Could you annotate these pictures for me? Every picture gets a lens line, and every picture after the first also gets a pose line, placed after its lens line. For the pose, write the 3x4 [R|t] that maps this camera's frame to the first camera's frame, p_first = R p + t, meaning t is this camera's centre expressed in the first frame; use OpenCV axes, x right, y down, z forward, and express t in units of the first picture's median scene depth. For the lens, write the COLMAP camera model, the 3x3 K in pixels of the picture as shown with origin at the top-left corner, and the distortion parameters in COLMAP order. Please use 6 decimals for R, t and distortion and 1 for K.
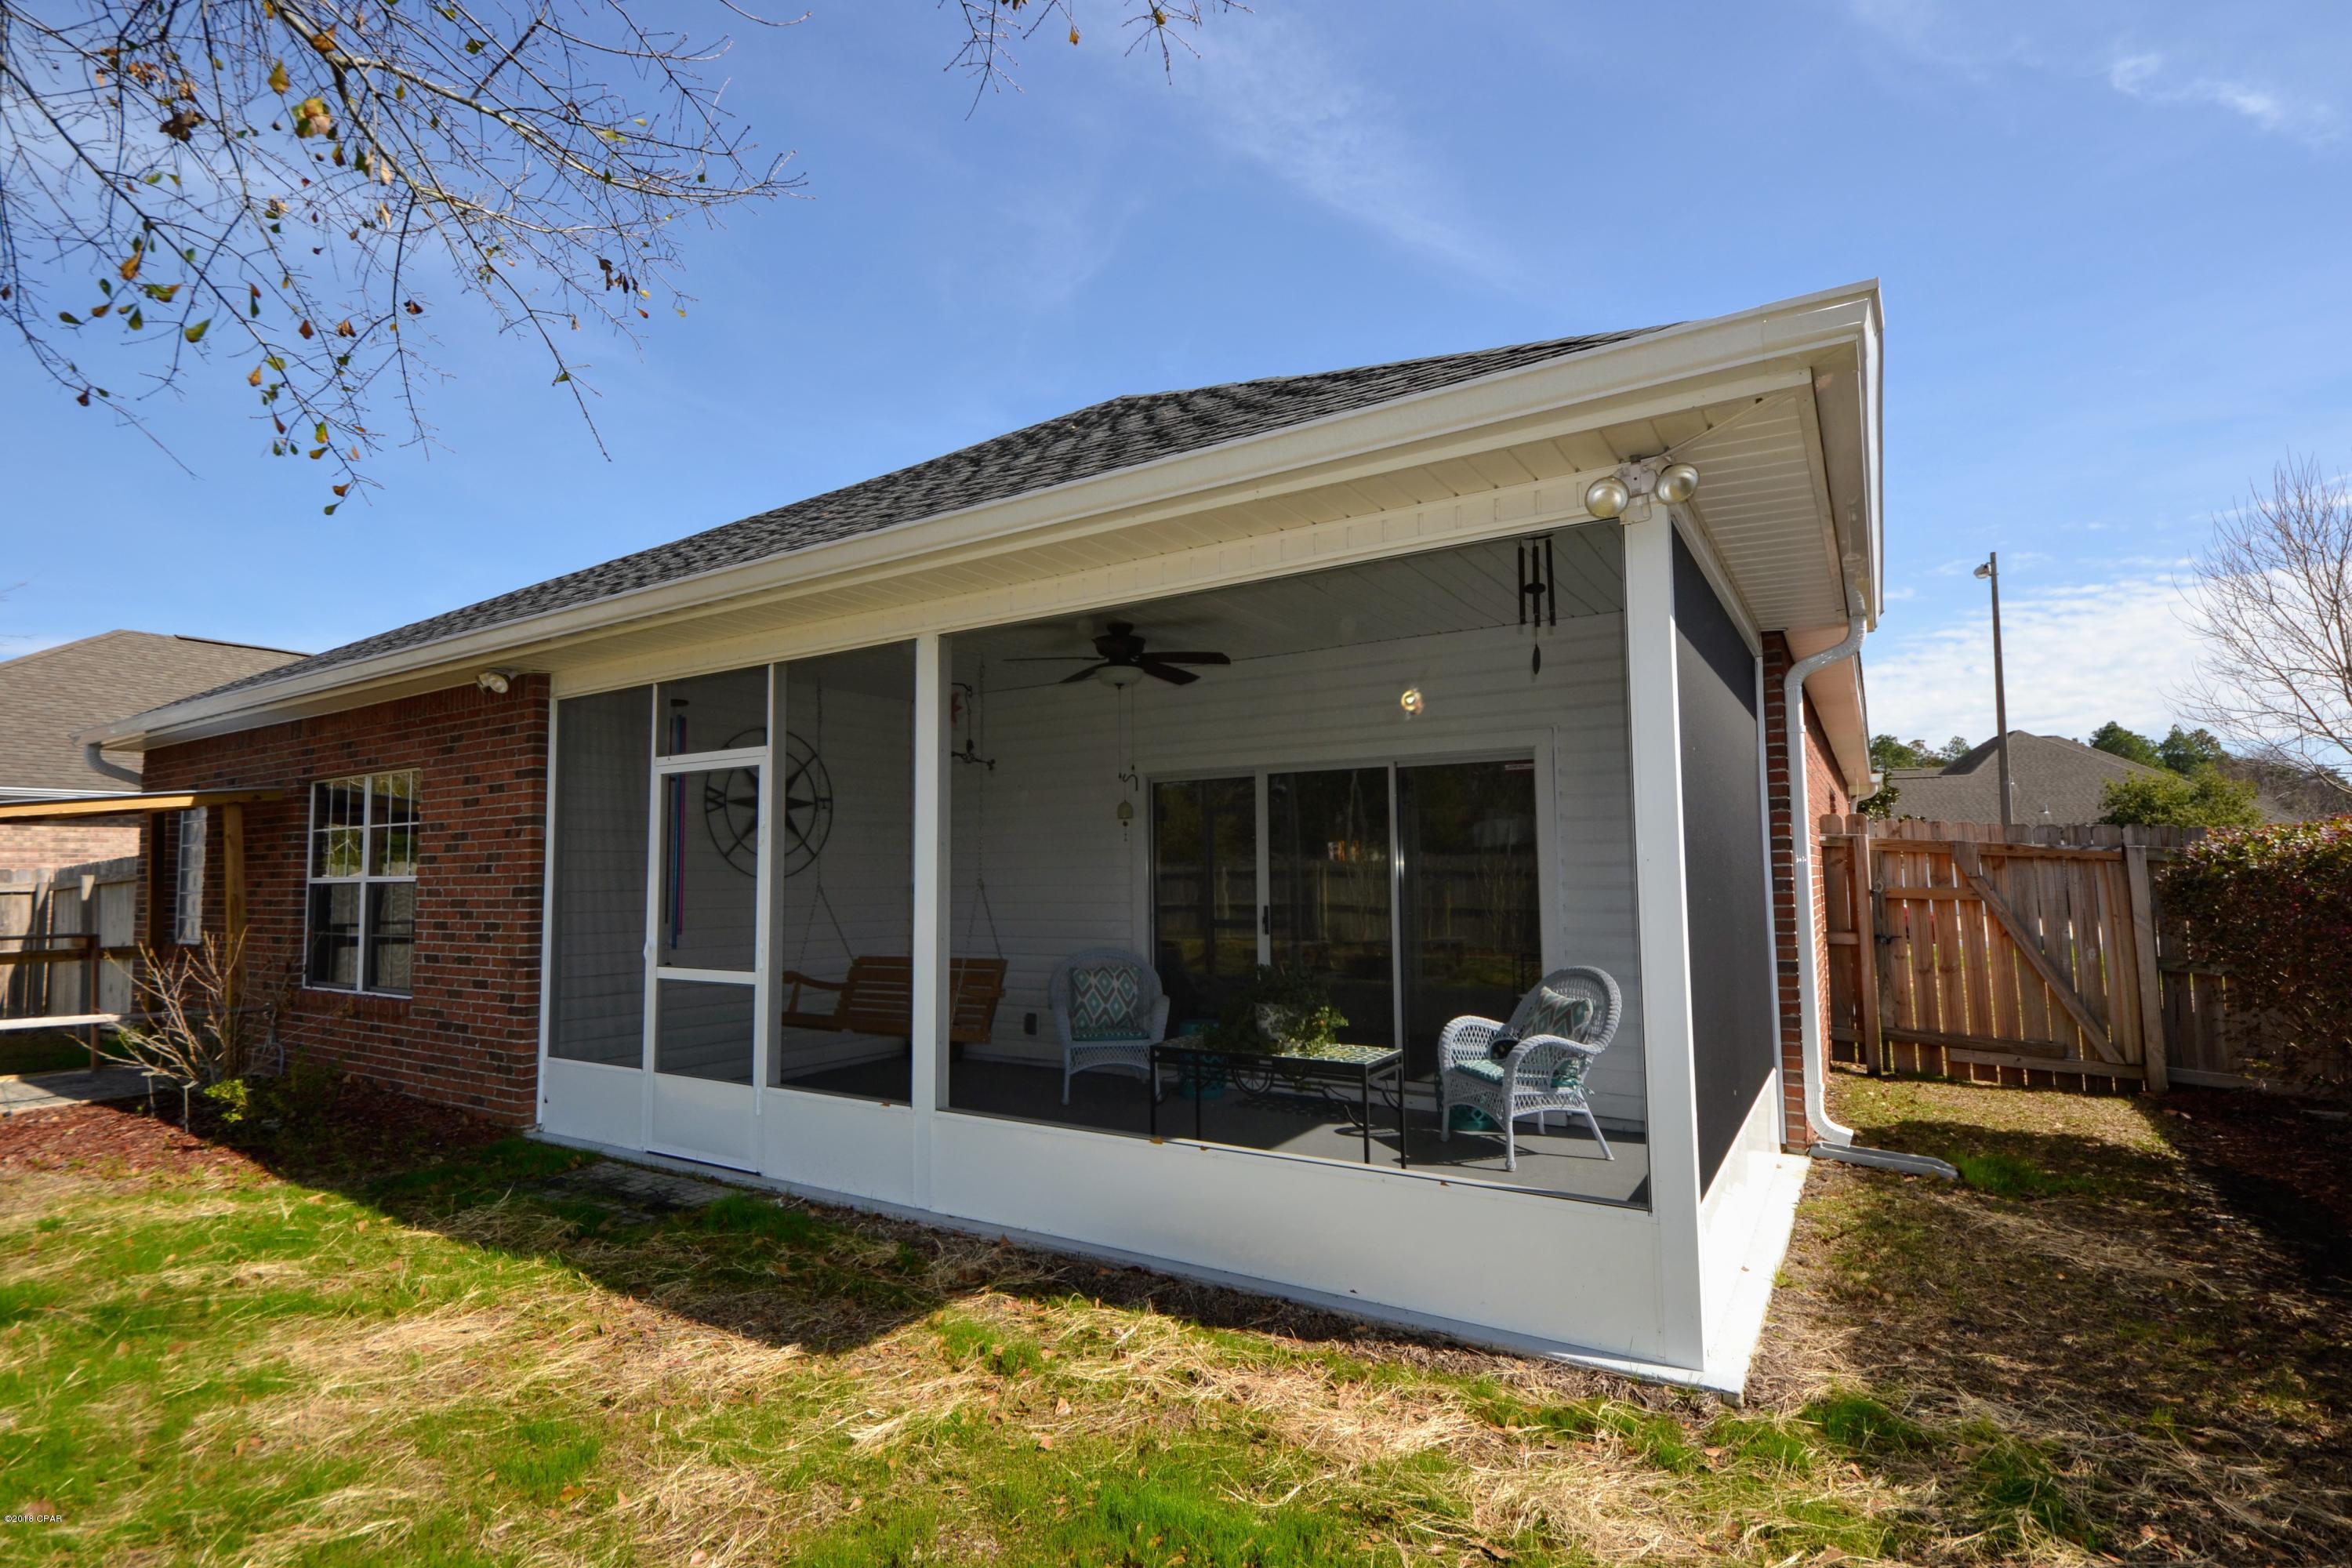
lens RADIAL K [[1113.0, 0, 1182.3], [0, 1113.0, 787.5], [0, 0, 1]] dist [-0.005882, -0.000903]
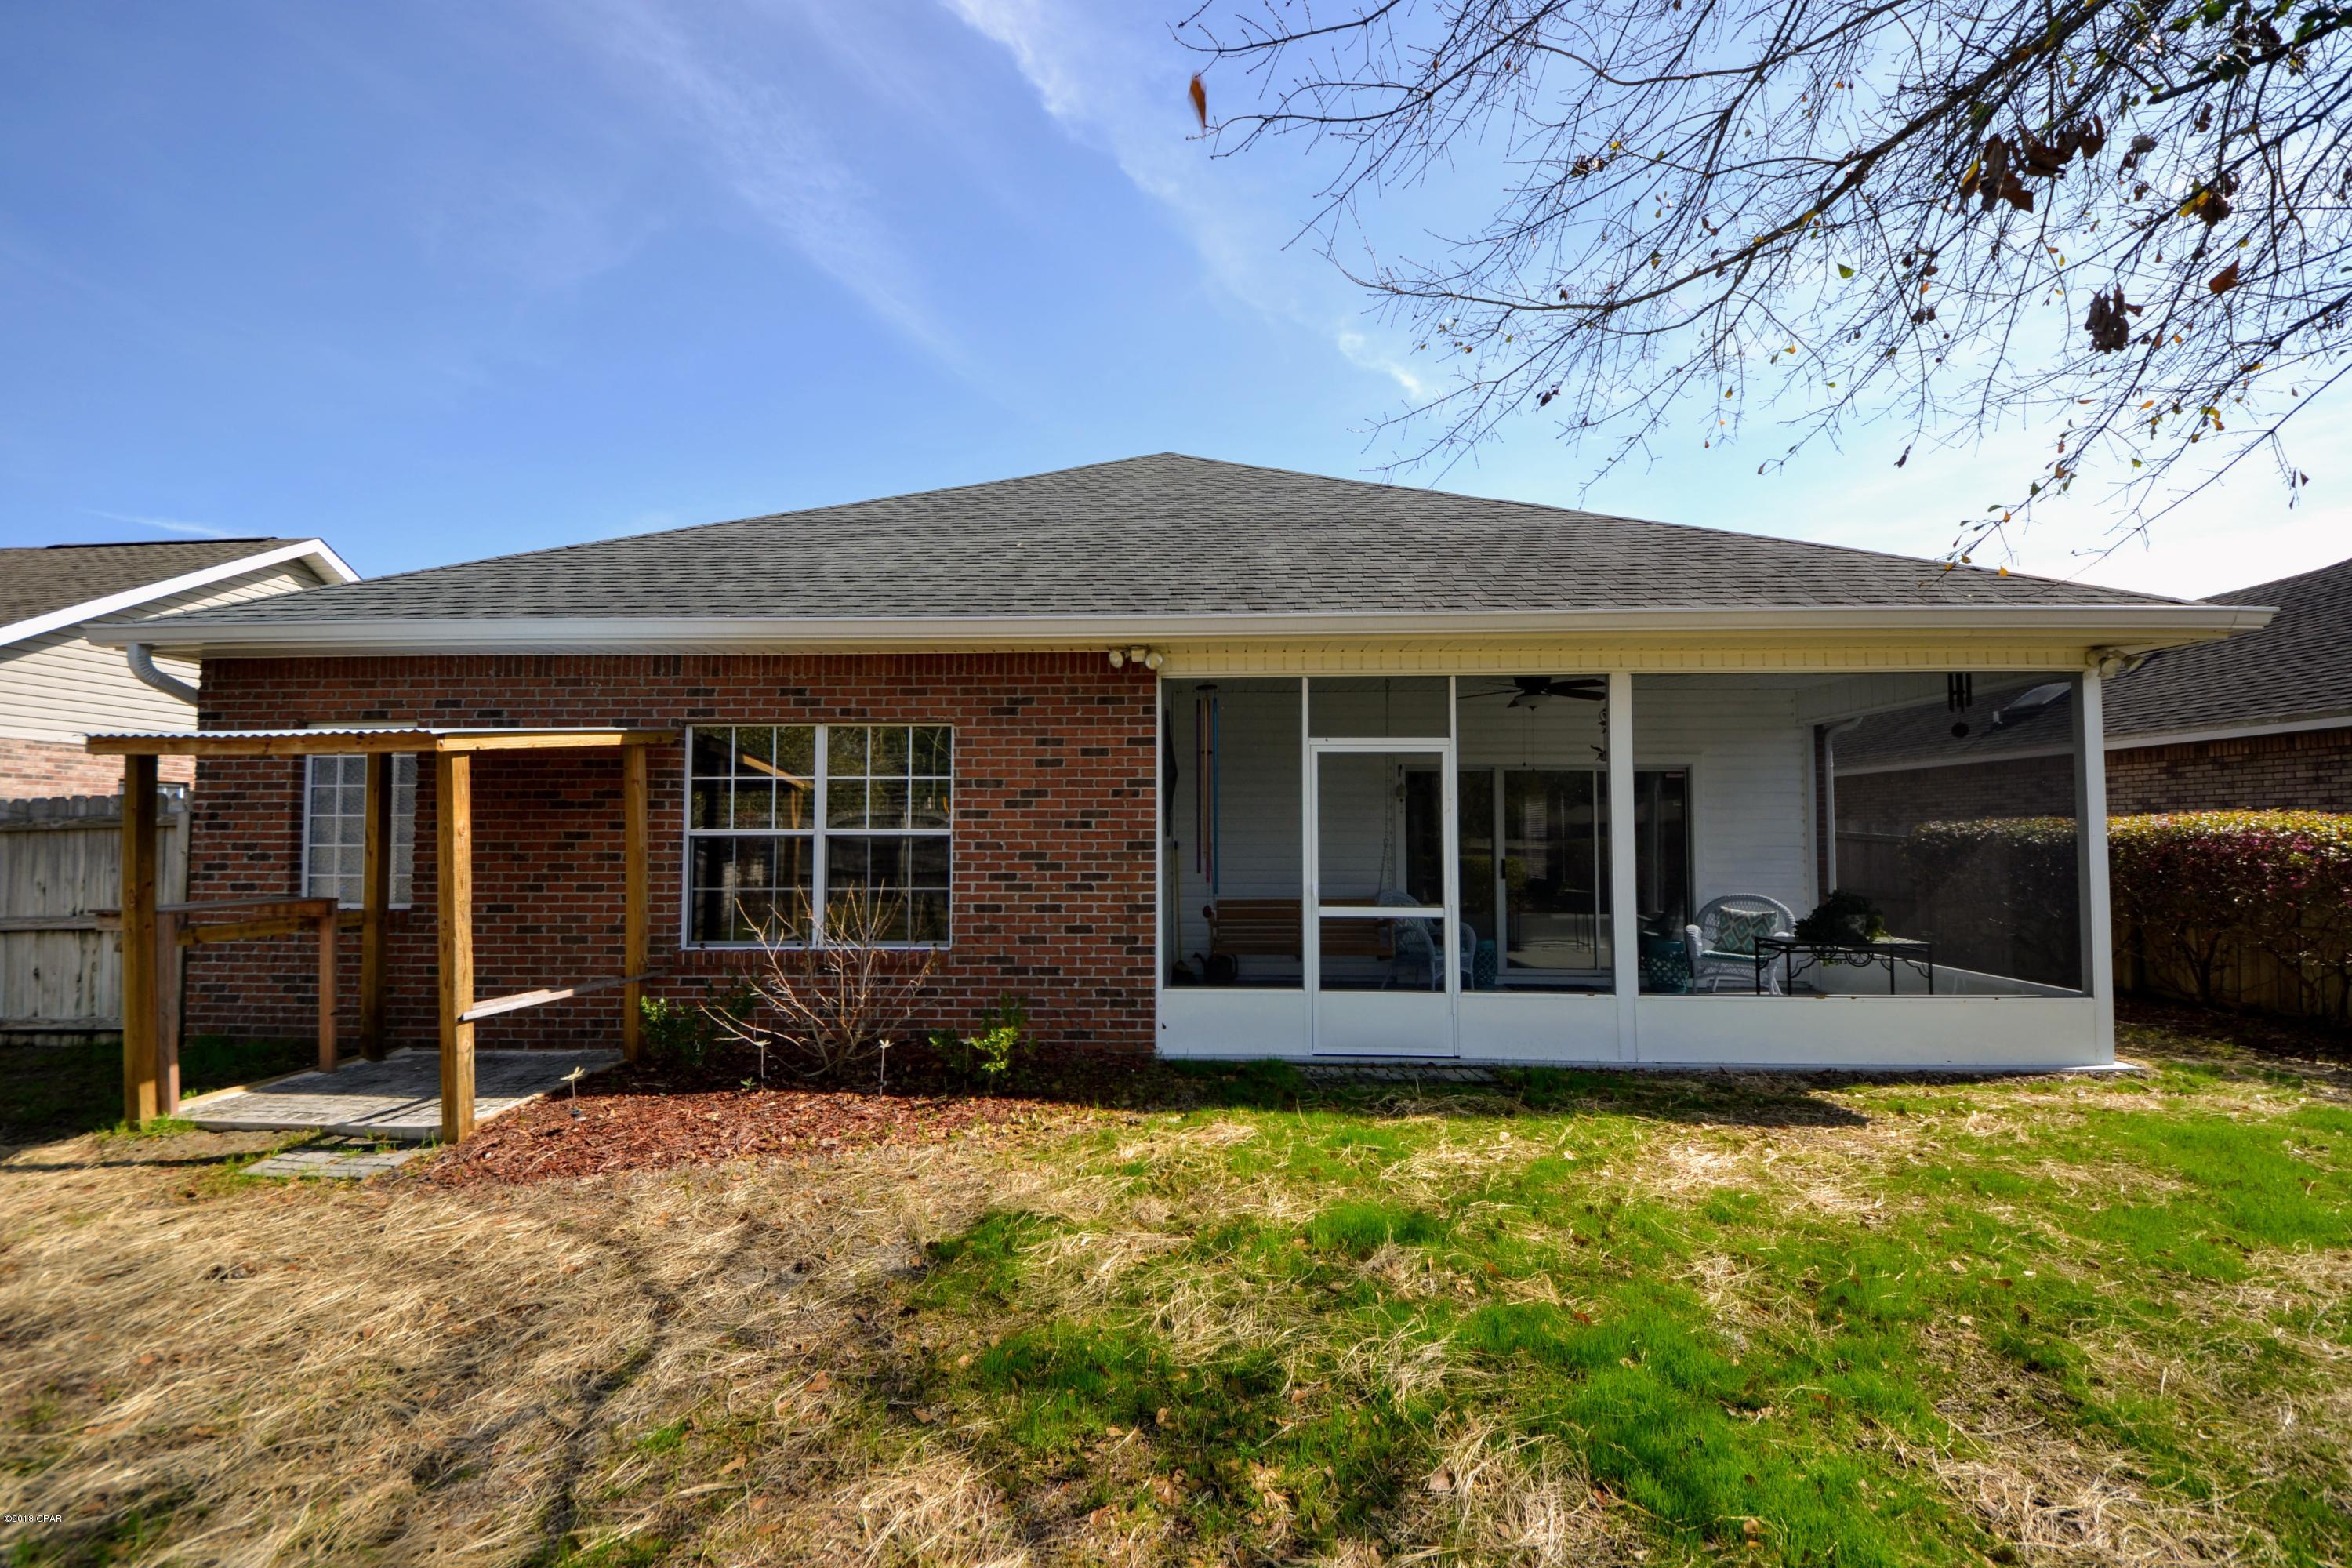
lens RADIAL K [[896.3, 0, 1169.7], [0, 896.3, 797.3], [0, 0, 1]] dist [0.000233, -0.000086]
pose [[0.873842, 0.036903, 0.484807, -1.096170], [-0.051508, 0.998531, 0.016834, 0.029841], [-0.483473, -0.039682, 0.874459, 0.207879]]
